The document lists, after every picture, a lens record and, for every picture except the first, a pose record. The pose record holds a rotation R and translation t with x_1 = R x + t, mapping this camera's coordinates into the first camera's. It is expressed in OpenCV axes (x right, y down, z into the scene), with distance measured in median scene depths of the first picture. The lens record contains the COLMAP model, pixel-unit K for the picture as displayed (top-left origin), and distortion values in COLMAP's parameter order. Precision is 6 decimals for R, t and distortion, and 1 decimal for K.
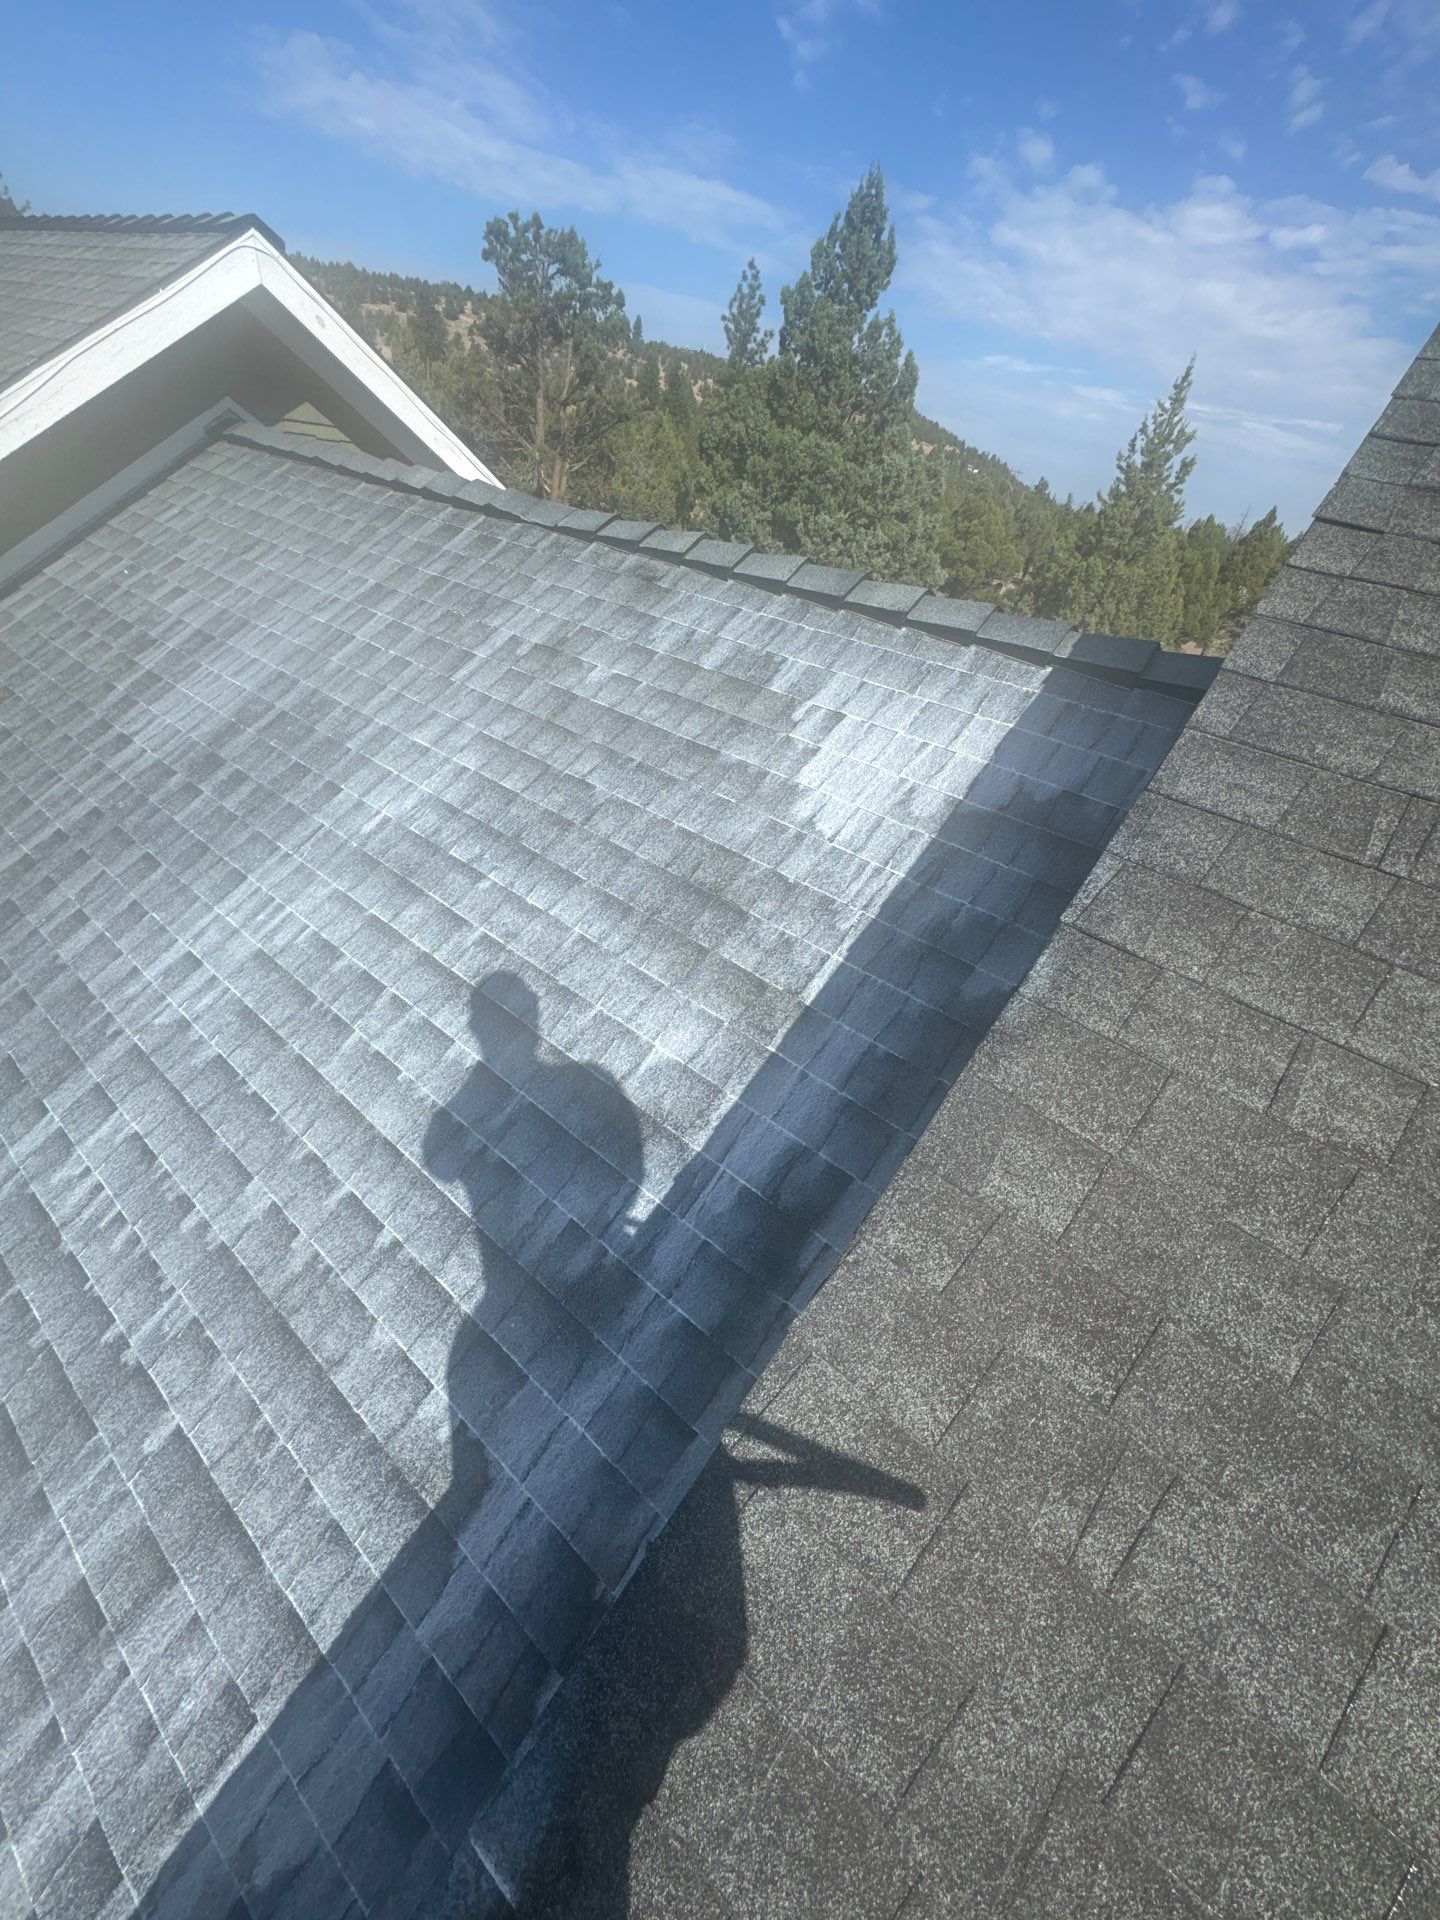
lens RADIAL K [[764.3, 0, 720.1], [0, 764.3, 954.2], [0, 0, 1]] dist [-0.002308, 0.000308]
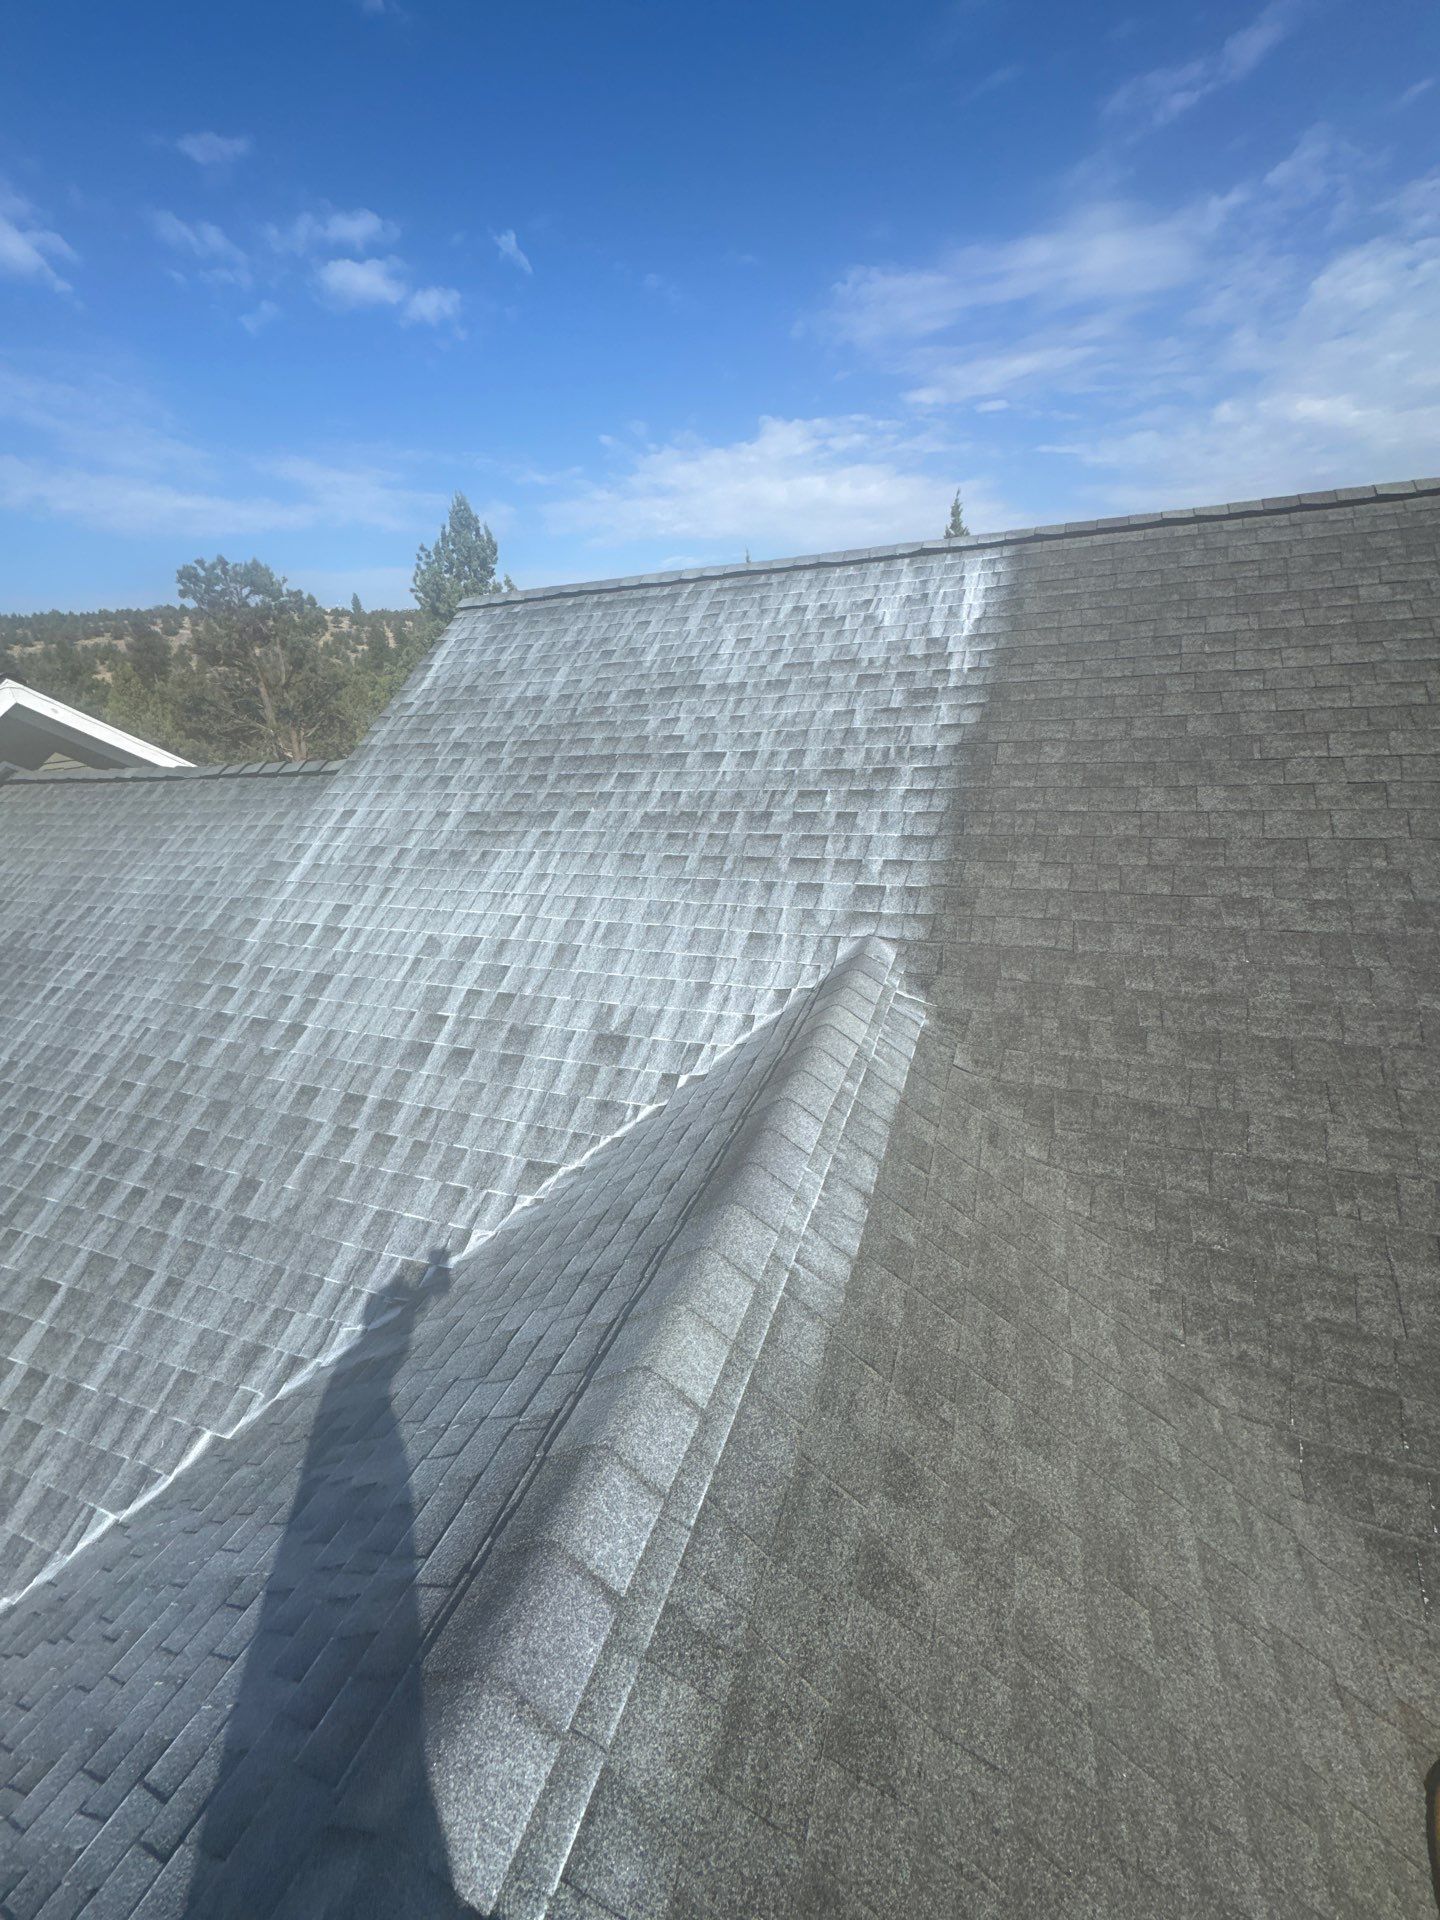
lens RADIAL K [[757.6, 0, 719.4], [0, 757.6, 963.2], [0, 0, 1]] dist [-0.003672, -0.000126]
pose [[0.930338, -0.309409, 0.196818, 0.058182], [0.341486, 0.926594, -0.157511, 0.078330], [-0.133636, 0.213749, 0.967705, -0.117287]]
